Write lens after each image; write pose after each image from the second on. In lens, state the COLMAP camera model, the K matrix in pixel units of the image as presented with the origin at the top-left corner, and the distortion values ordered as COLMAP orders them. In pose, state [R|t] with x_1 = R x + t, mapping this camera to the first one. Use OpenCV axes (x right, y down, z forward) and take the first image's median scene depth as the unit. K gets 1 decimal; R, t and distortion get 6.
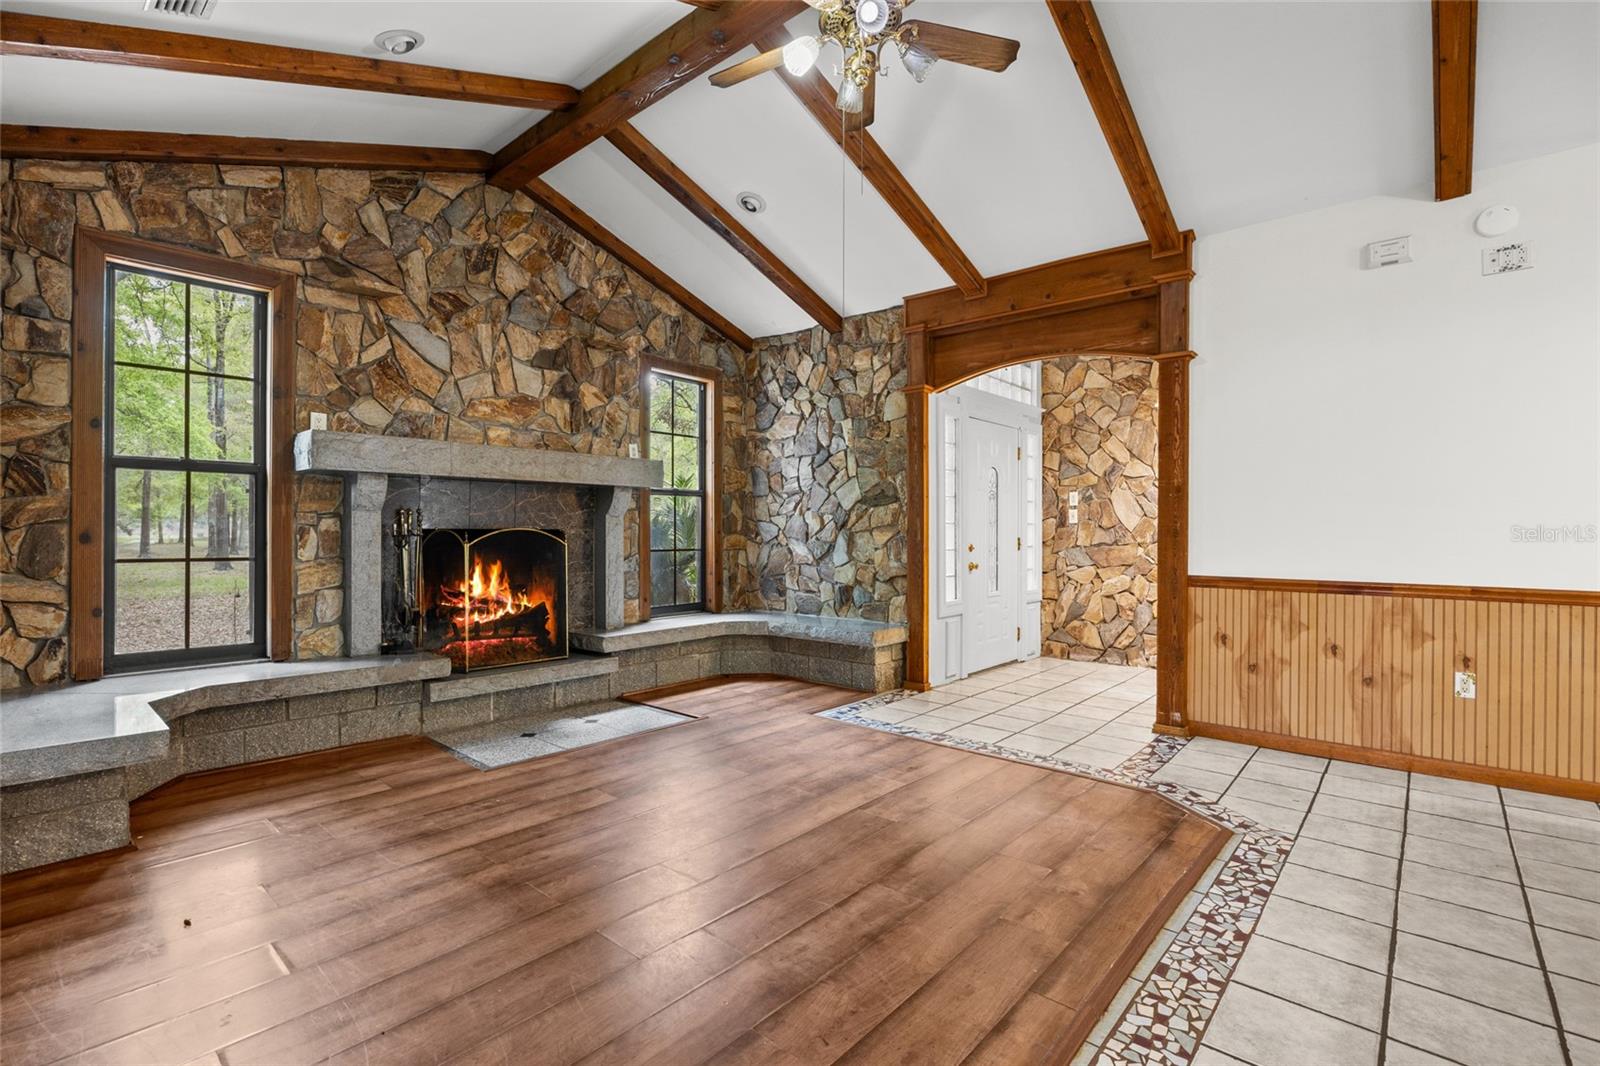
lens RADIAL K [[736.1, 0, 783.8], [0, 736.1, 529.3], [0, 0, 1]] dist [-0.019877, 0.002351]
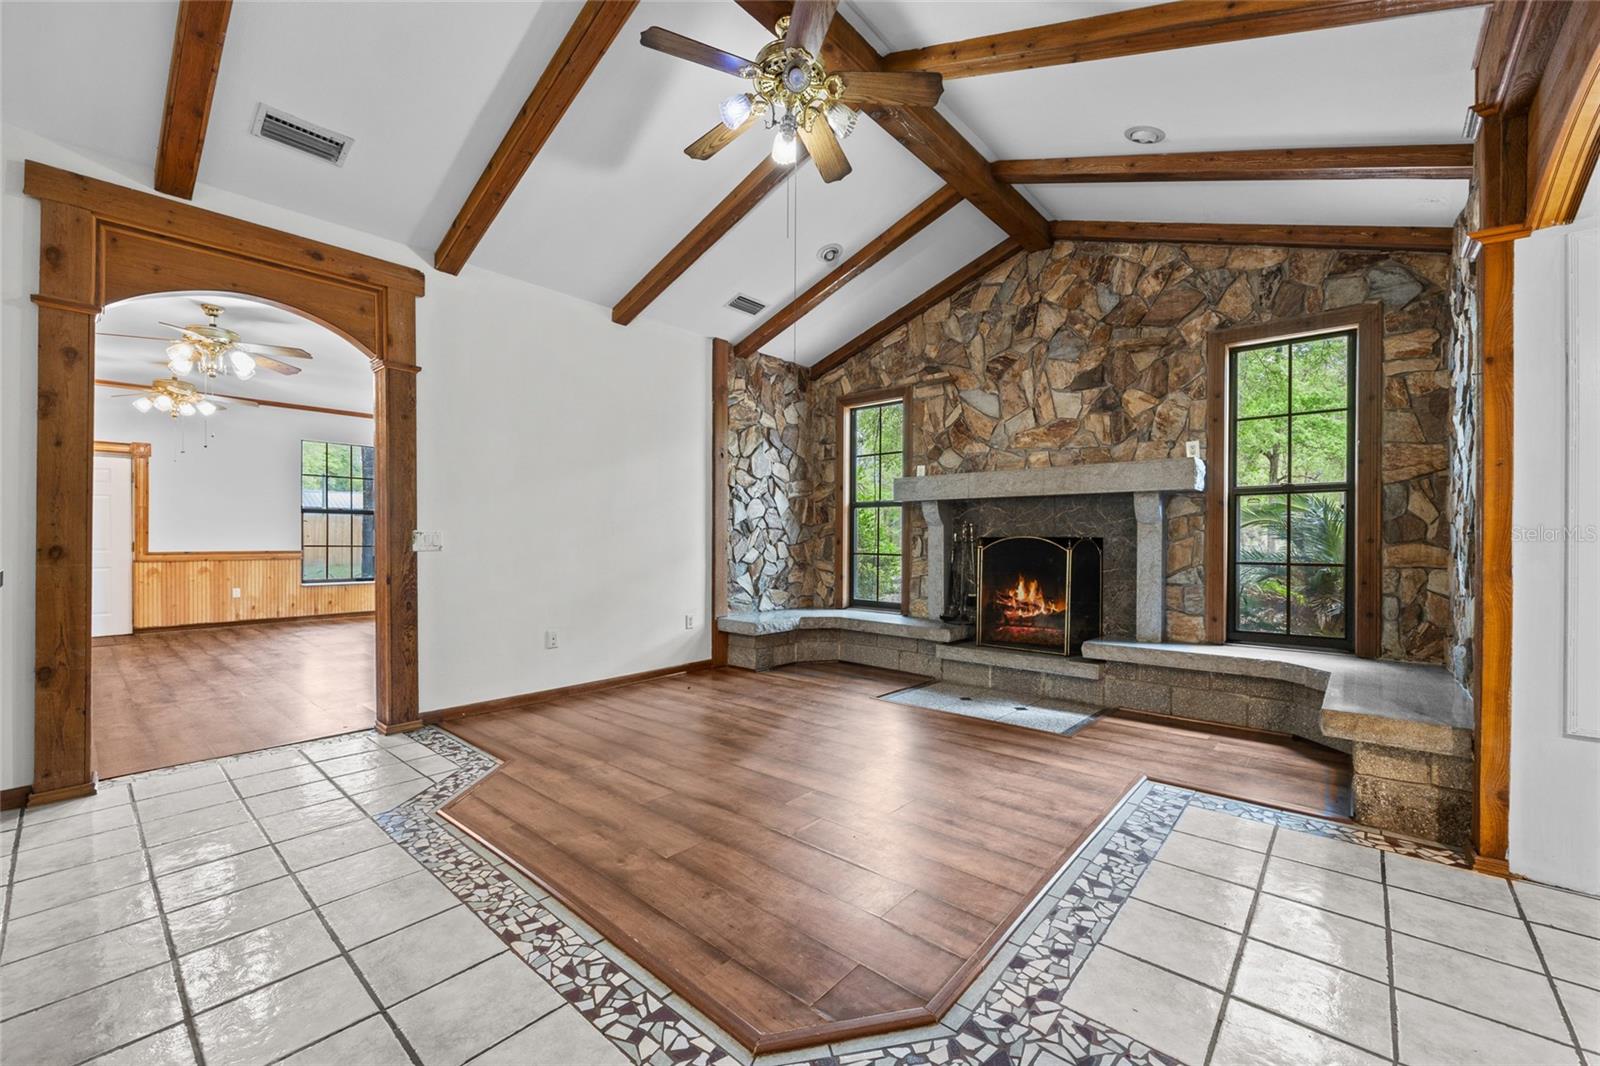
lens RADIAL K [[641.9, 0, 798.9], [0, 641.9, 542.8], [0, 0, 1]] dist [-0.002584, 0.000535]
pose [[0.014508, 0.002846, -0.999891, 0.644793], [-0.001215, 0.999995, 0.002828, 0.006047], [0.999894, 0.001174, 0.014511, 0.588803]]
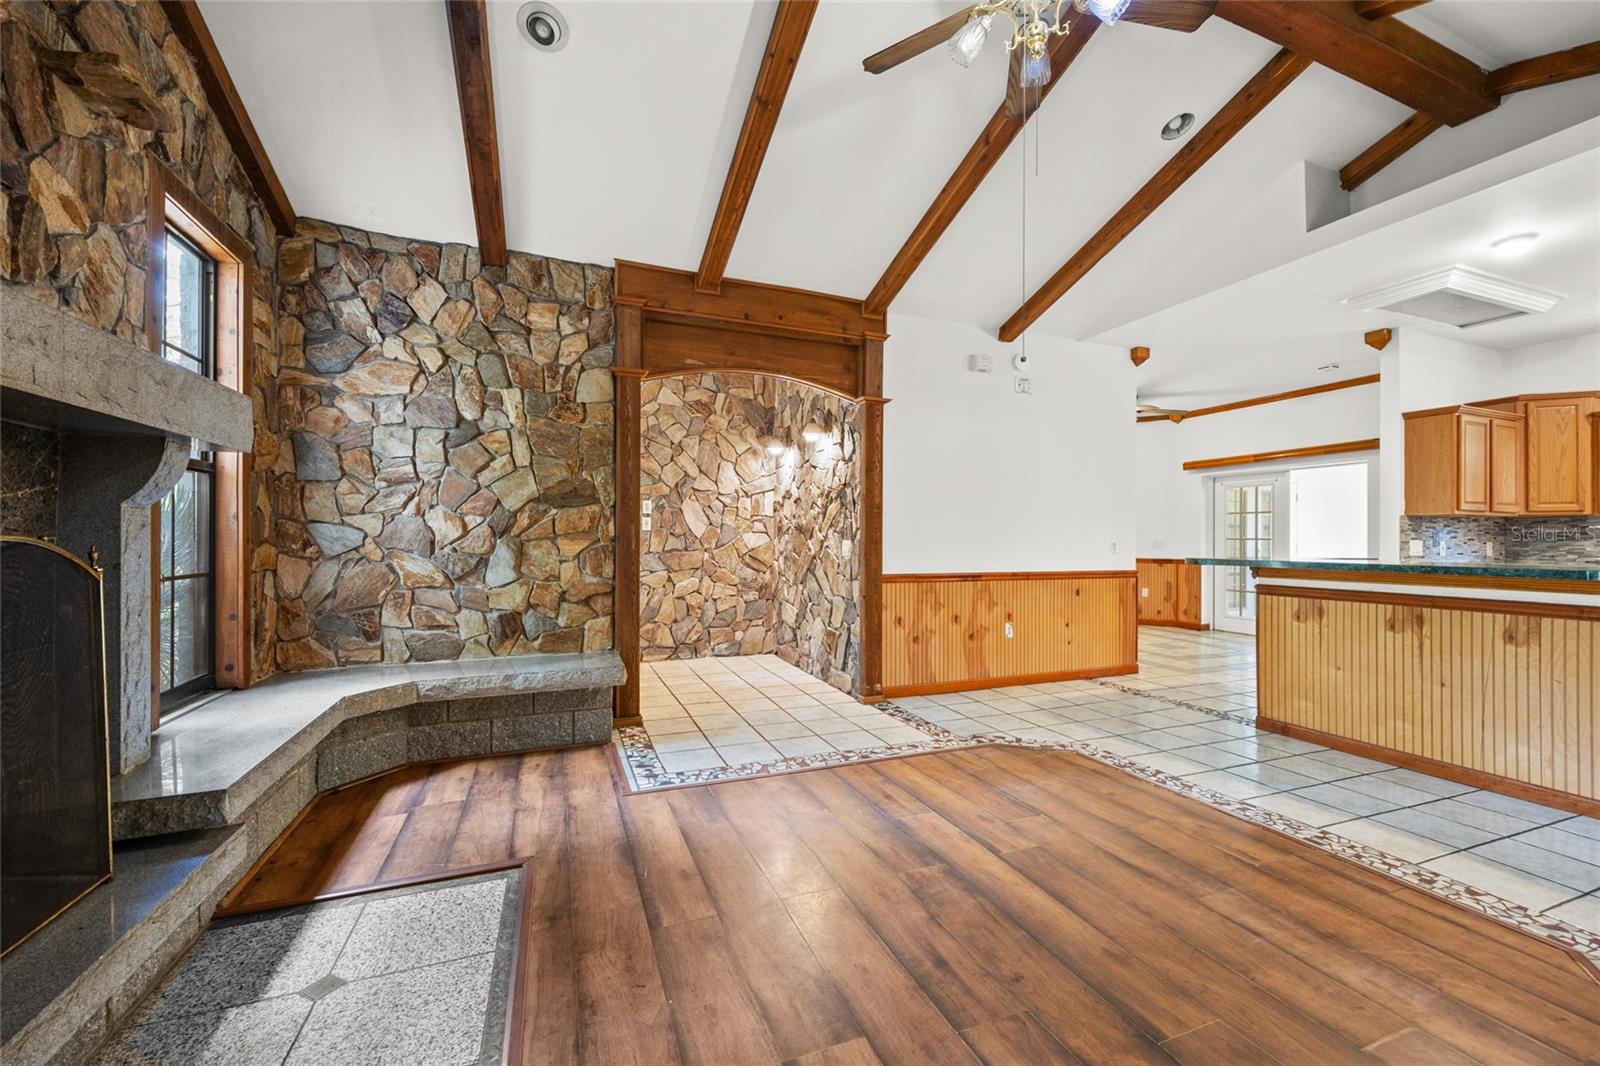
lens RADIAL K [[641.9, 0, 801.8], [0, 641.9, 534.6], [0, 0, 1]] dist [-0.002584, 0.000535]
pose [[0.440439, 0.004083, 0.897773, -0.432614], [-0.006139, 0.999980, -0.001536, -0.003257], [-0.897762, -0.004835, 0.440455, 0.533267]]
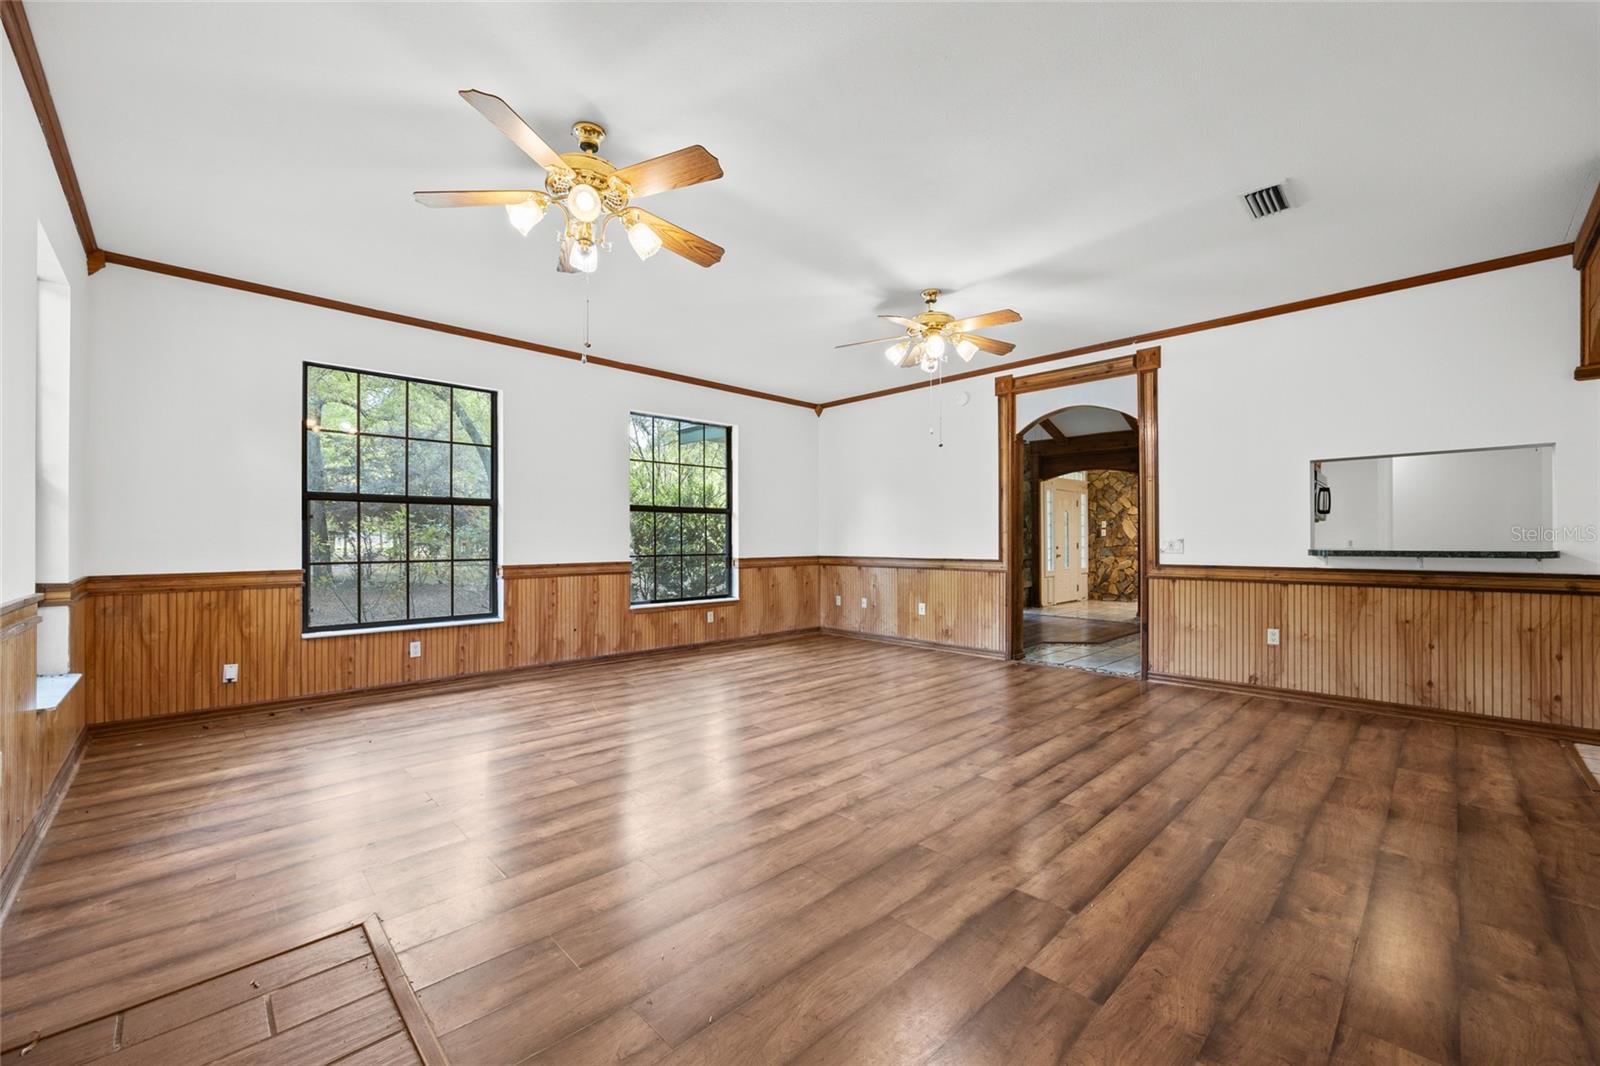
lens RADIAL K [[641.9, 0, 796.7], [0, 641.9, 530.2], [0, 0, 1]] dist [-0.002584, 0.000535]
pose [[0.997689, -0.003403, -0.067865, -0.482345], [0.002659, 0.999935, -0.011056, -0.009208], [0.067898, 0.010850, 0.997633, -1.202592]]
